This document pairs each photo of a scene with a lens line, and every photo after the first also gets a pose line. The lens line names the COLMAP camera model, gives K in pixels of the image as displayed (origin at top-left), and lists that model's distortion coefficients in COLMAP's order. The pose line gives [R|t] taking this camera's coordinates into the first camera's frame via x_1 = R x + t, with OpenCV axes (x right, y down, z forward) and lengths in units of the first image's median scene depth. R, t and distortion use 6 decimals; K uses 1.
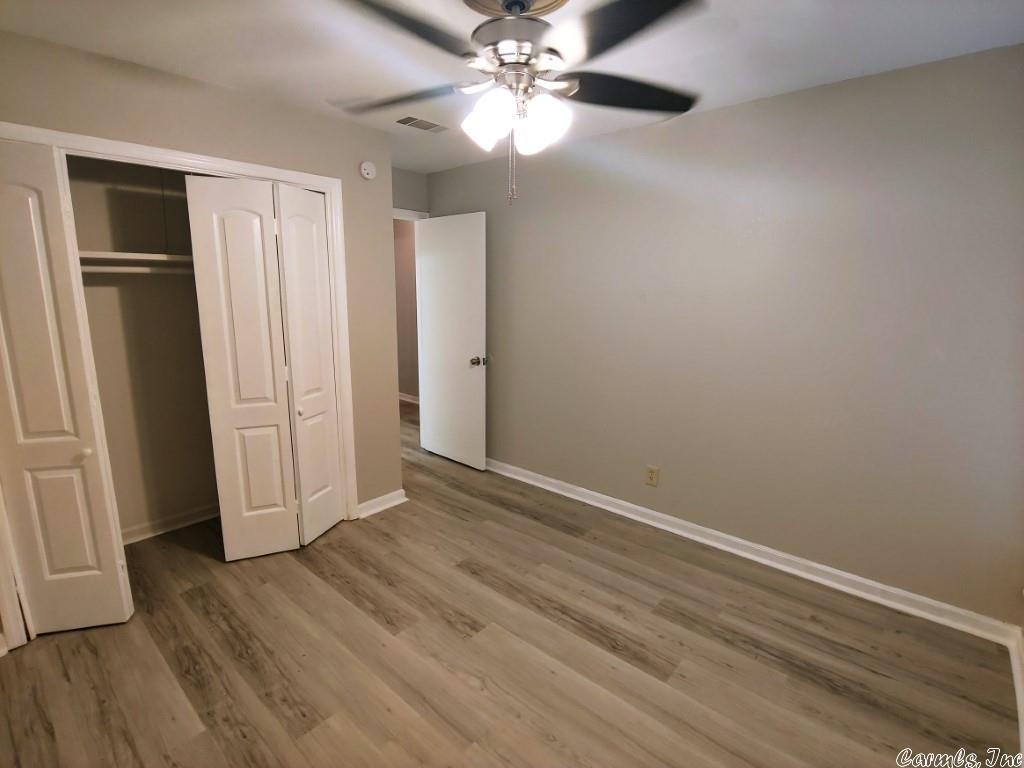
lens RADIAL K [[488.4, 0, 512.7], [0, 488.4, 378.5], [0, 0, 1]] dist [-0.020946, -0.000311]
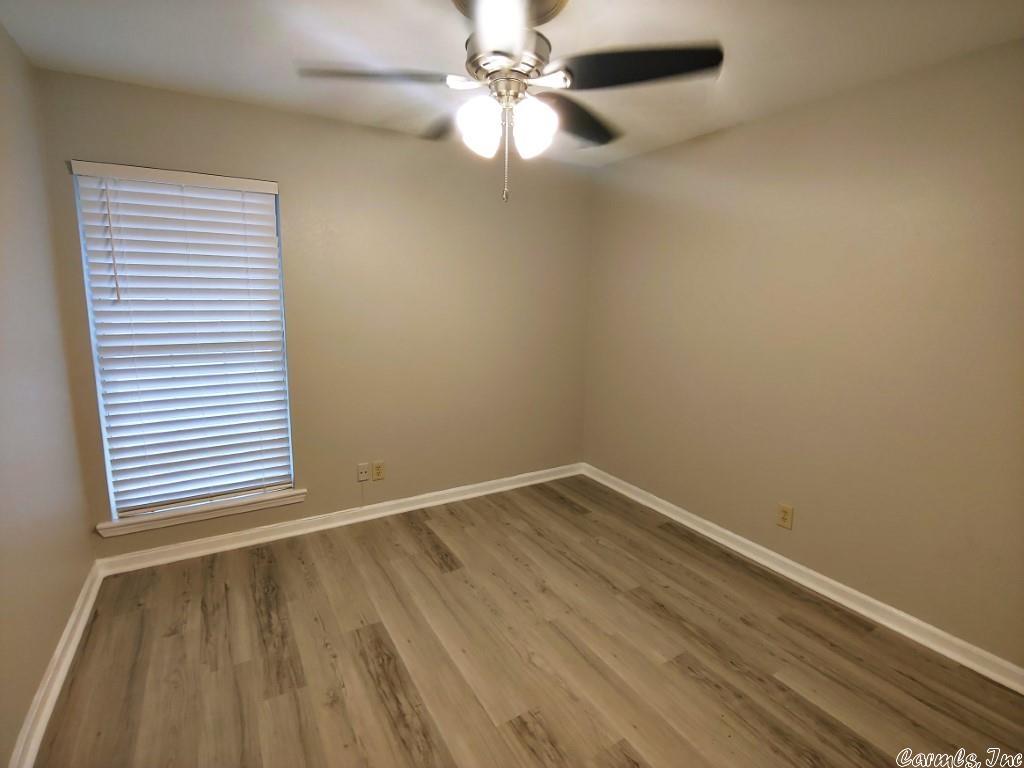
lens RADIAL K [[488.4, 0, 512.7], [0, 488.4, 378.5], [0, 0, 1]] dist [-0.020946, -0.000311]
pose [[-0.953145, -0.074523, 0.293191, -0.242814], [0.031373, 0.939606, 0.340818, -0.265303], [-0.300883, 0.334047, -0.893242, 1.463759]]
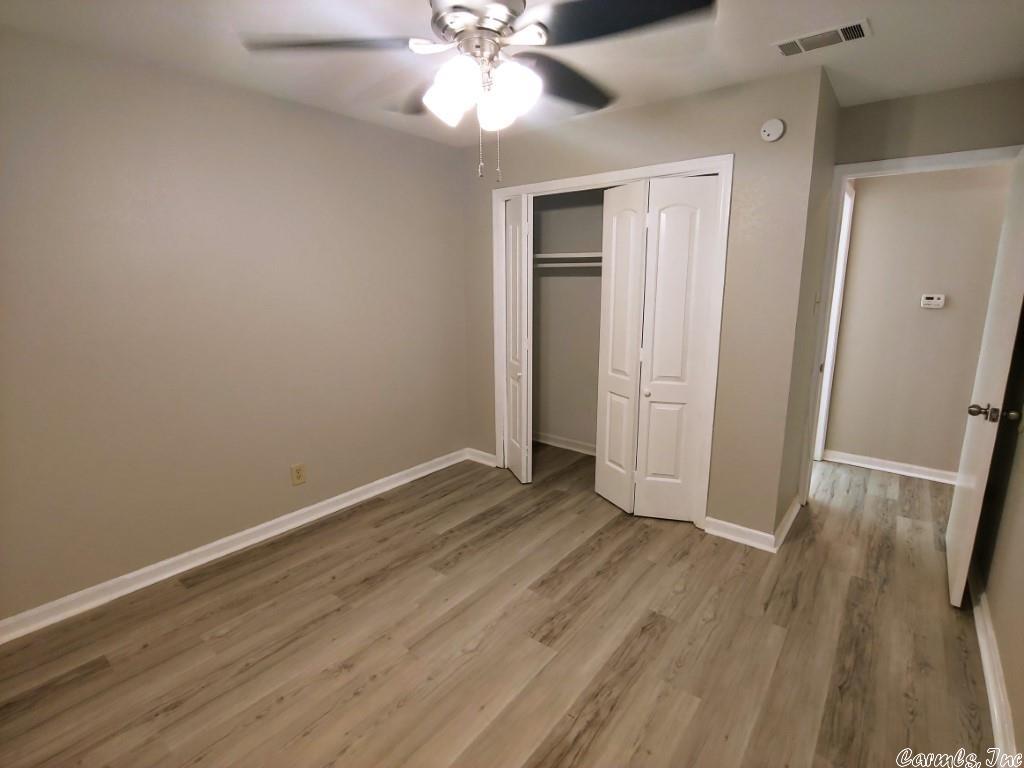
lens RADIAL K [[486.7, 0, 513.8], [0, 486.7, 376.4], [0, 0, 1]] dist [-0.021883, -0.000329]
pose [[0.044293, 0.191092, -0.980572, 0.714390], [-0.178777, 0.967208, 0.180412, -0.130086], [0.982892, 0.167313, 0.077003, 0.756686]]
